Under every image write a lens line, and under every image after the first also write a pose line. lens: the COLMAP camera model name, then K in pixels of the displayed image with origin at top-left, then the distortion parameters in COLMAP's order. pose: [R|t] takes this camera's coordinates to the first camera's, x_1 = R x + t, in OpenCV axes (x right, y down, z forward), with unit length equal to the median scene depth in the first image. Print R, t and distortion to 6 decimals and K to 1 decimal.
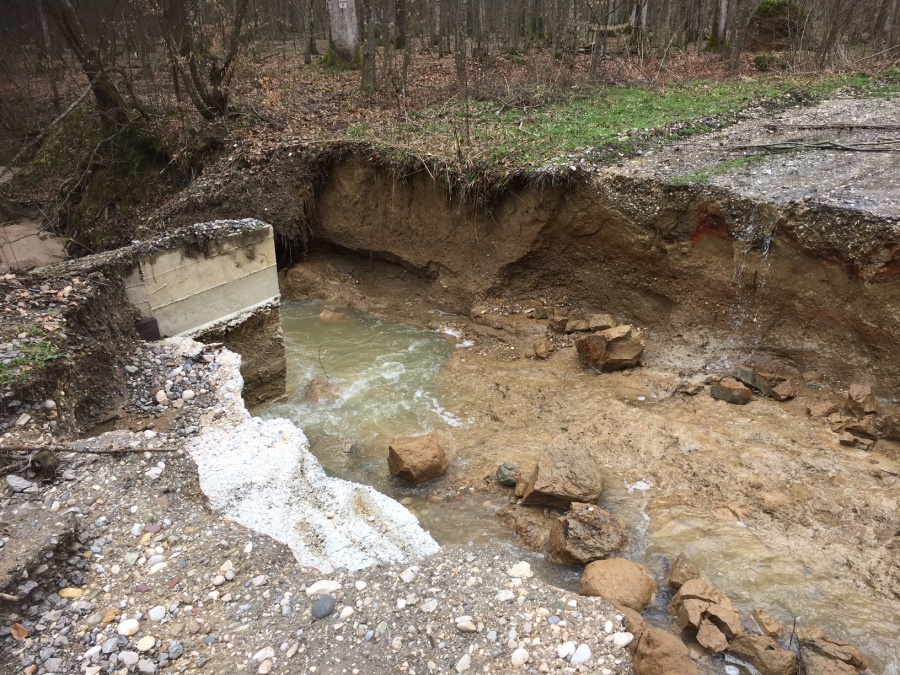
lens RADIAL K [[758.5, 0, 448.9], [0, 758.5, 340.8], [0, 0, 1]] dist [0.069452, -0.072661]
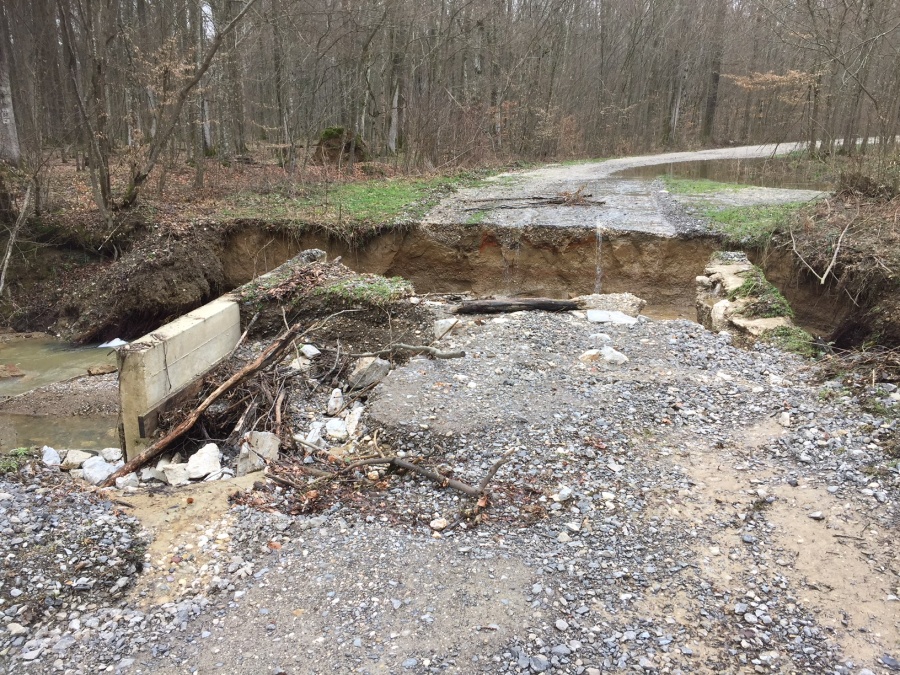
lens RADIAL K [[758.5, 0, 451.5], [0, 758.5, 335.9], [0, 0, 1]] dist [0.069452, -0.072661]
pose [[0.789879, -0.140364, 0.596984, -0.968045], [0.218923, 0.973853, -0.060687, 0.197723], [-0.572856, 0.178629, 0.799955, -0.549867]]
